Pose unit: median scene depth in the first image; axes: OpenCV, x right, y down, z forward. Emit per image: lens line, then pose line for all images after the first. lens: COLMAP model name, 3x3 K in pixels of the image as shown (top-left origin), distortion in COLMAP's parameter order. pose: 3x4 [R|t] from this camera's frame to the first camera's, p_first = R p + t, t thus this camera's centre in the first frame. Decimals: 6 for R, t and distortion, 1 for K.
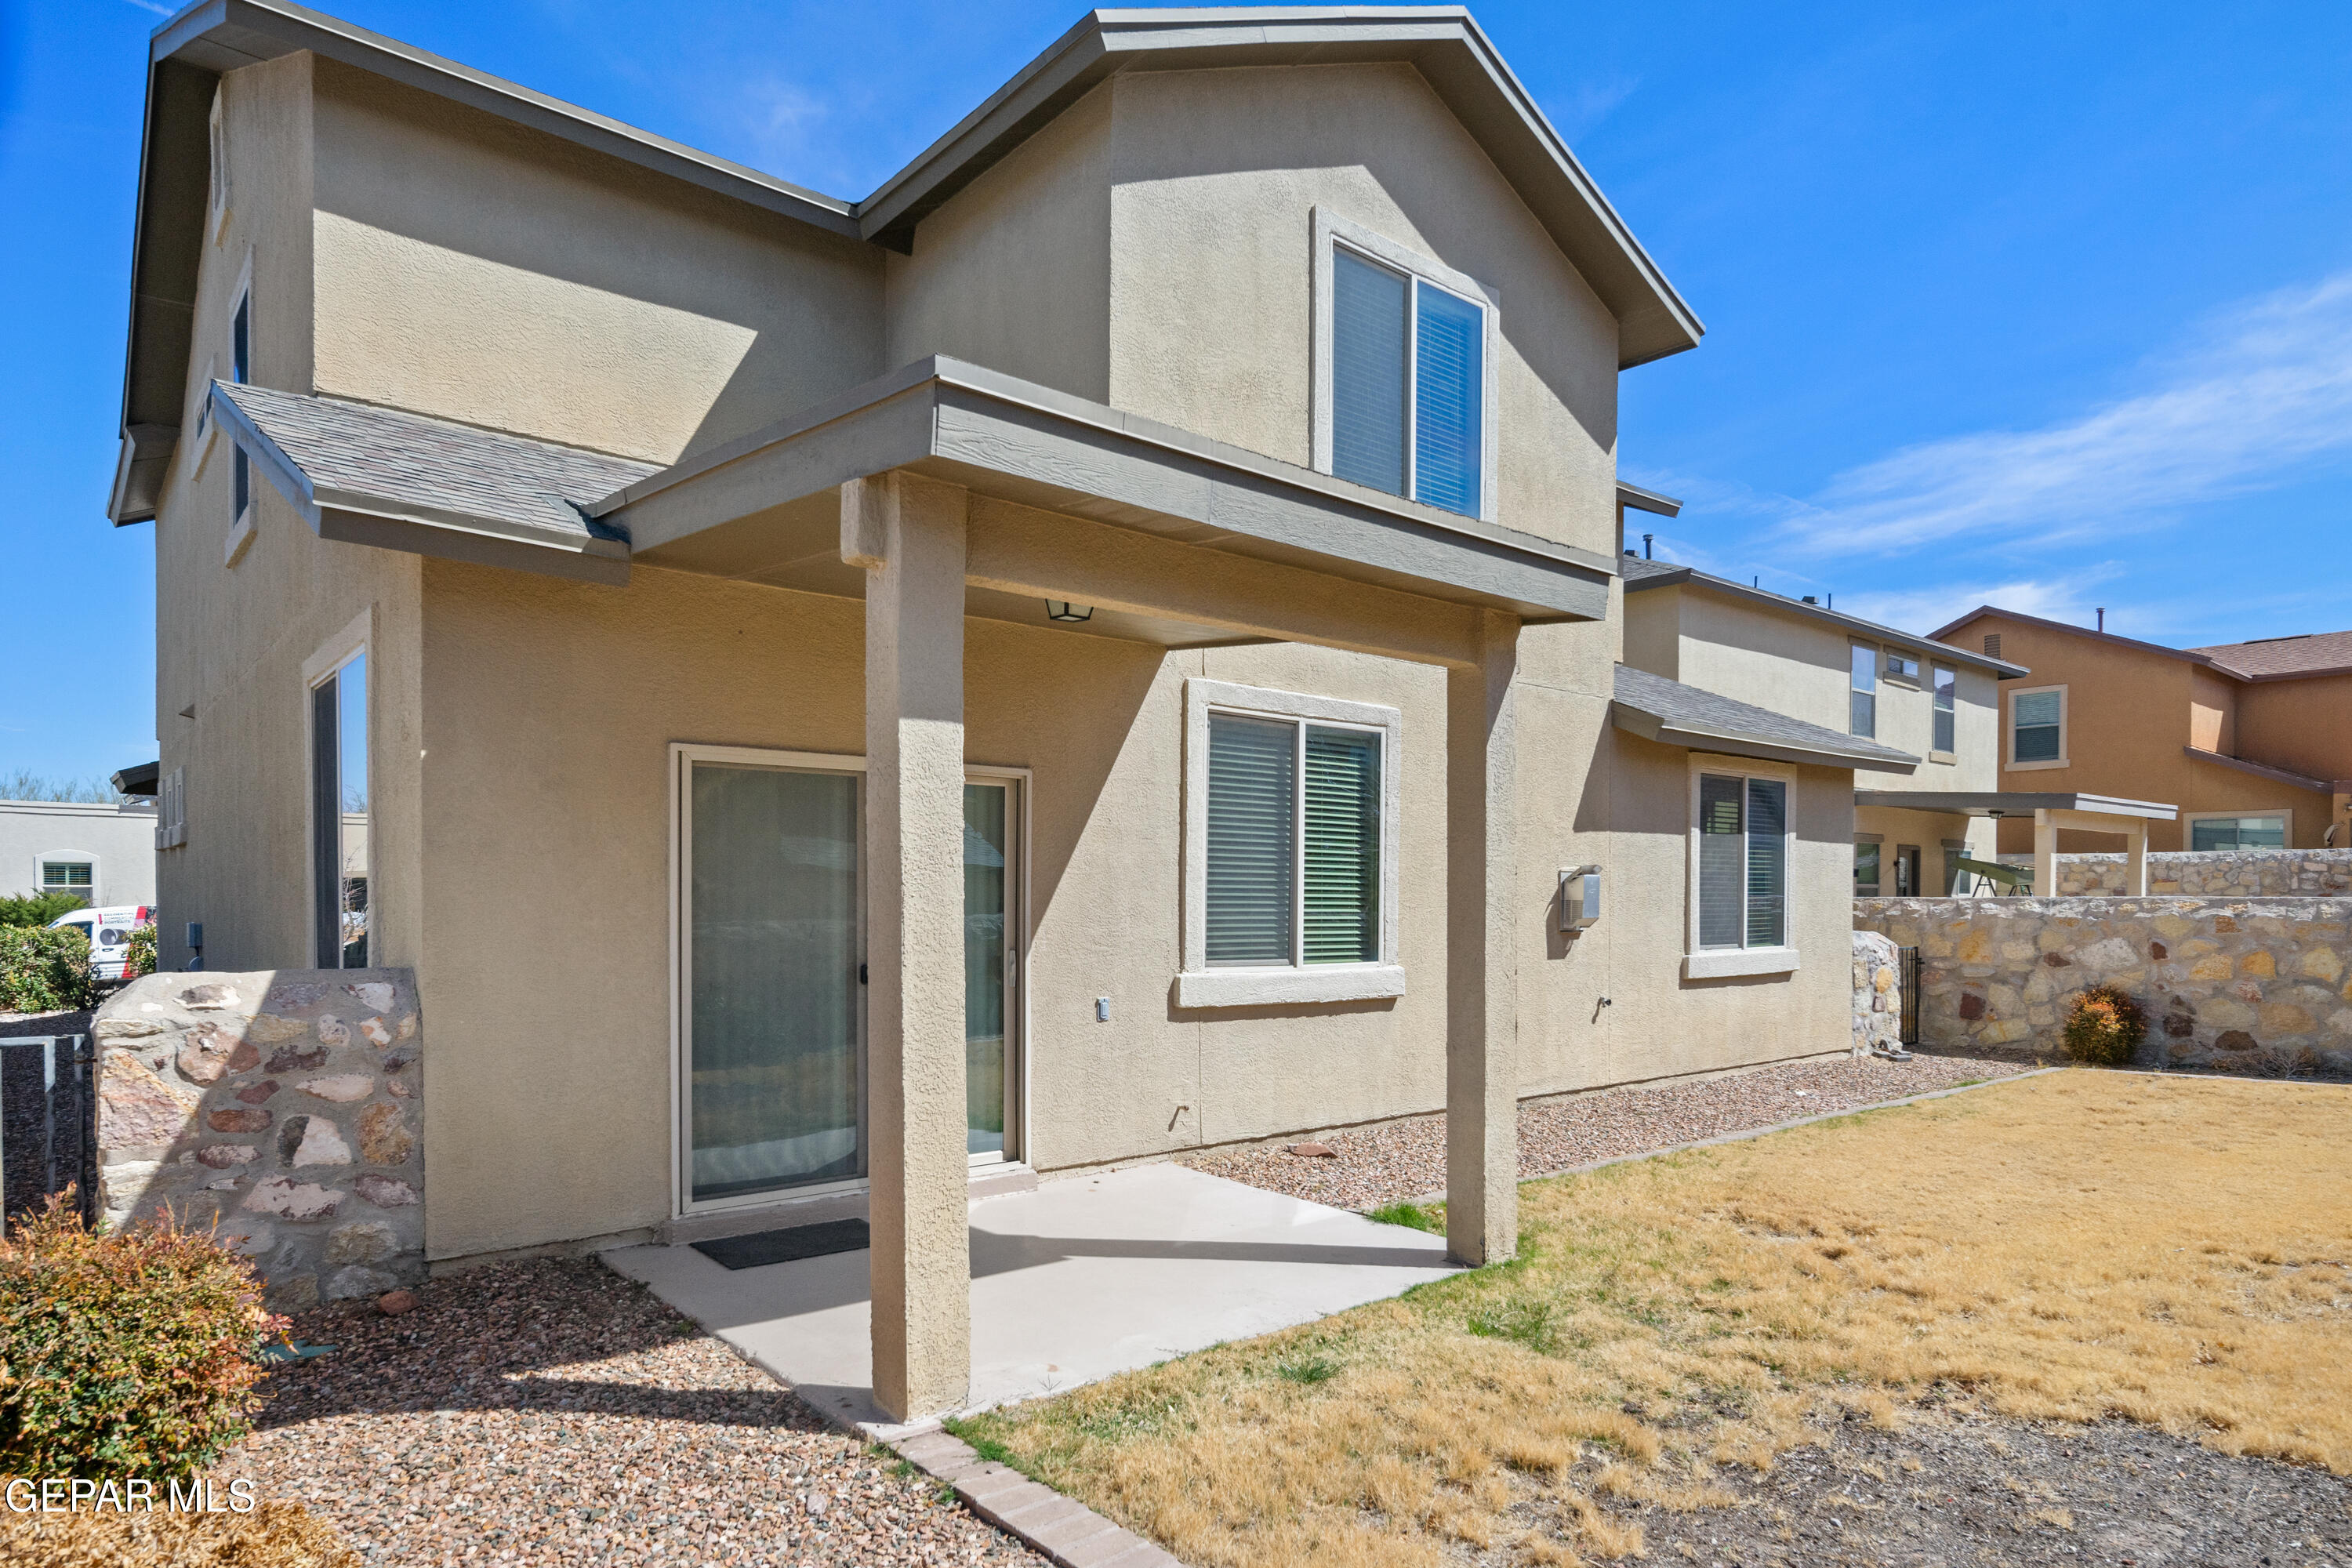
lens RADIAL K [[1367.0, 0, 1167.4], [0, 1367.0, 771.3], [0, 0, 1]] dist [0.006175, 0.000496]
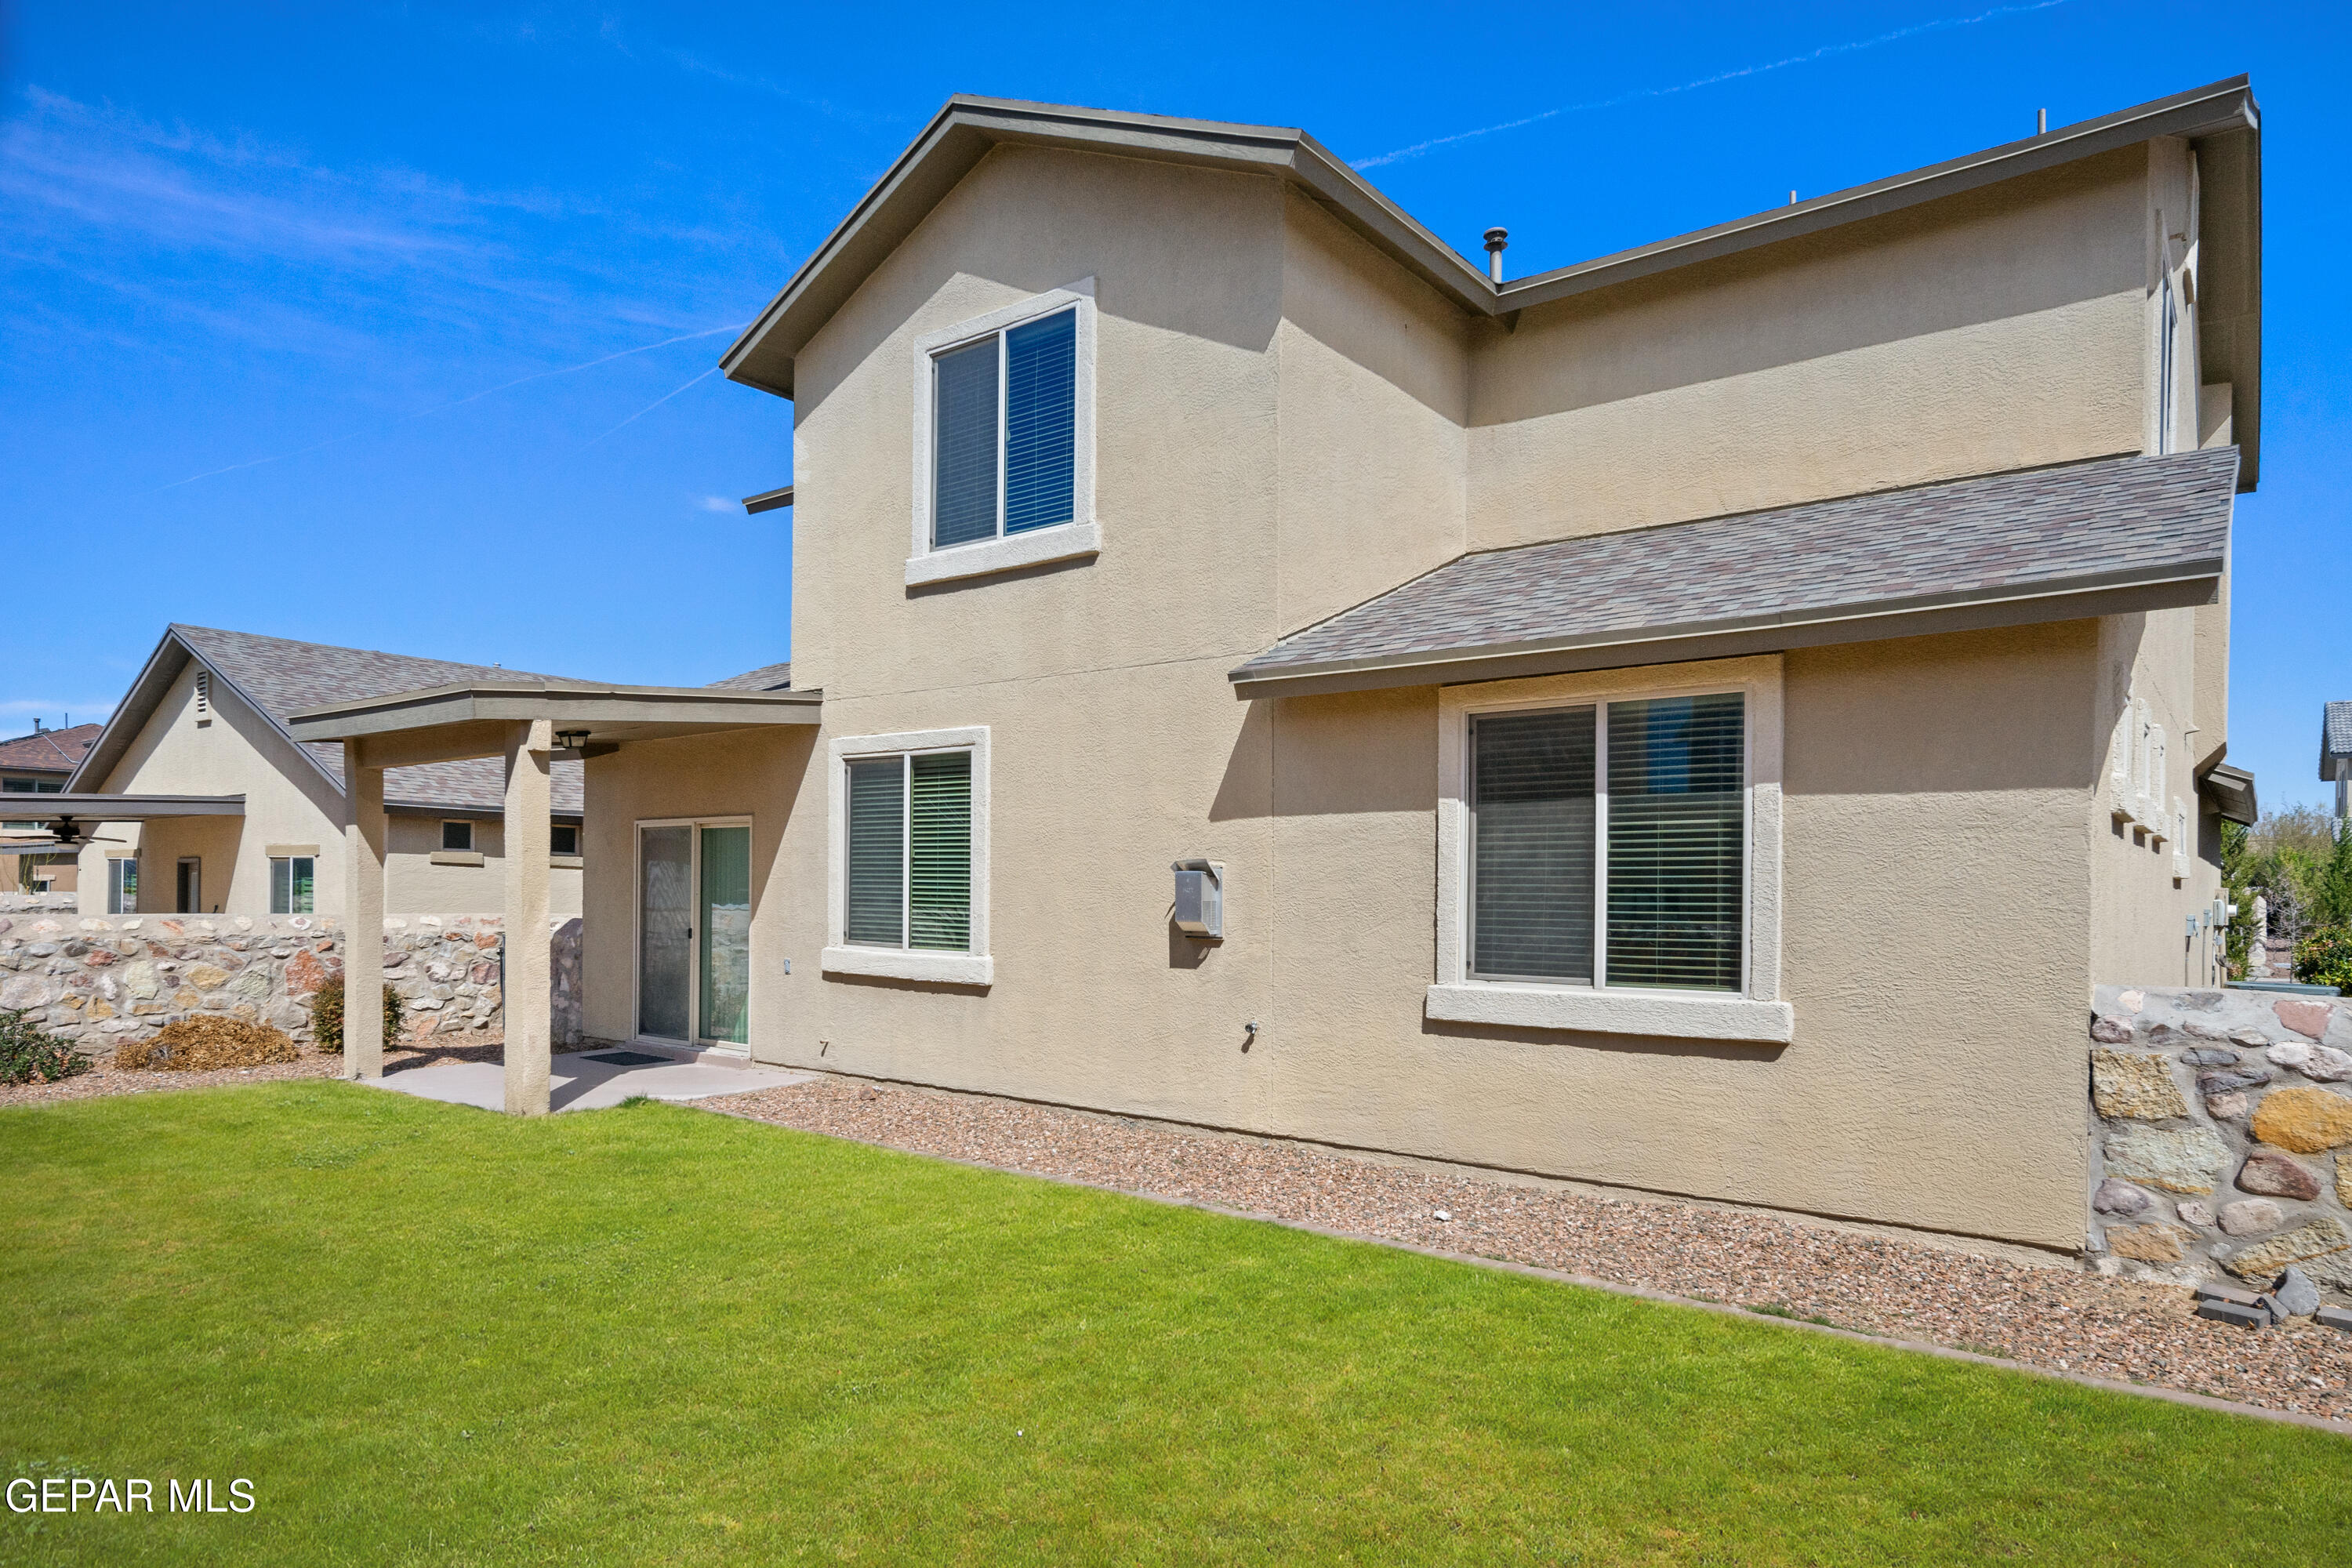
lens RADIAL K [[1388.9, 0, 1169.3], [0, 1388.9, 735.4], [0, 0, 1]] dist [0.007446, -0.000265]
pose [[0.195342, -0.111392, -0.974389, 1.146811], [0.079424, 0.992062, -0.097490, 0.074185], [0.977514, -0.058346, 0.202638, 0.806026]]
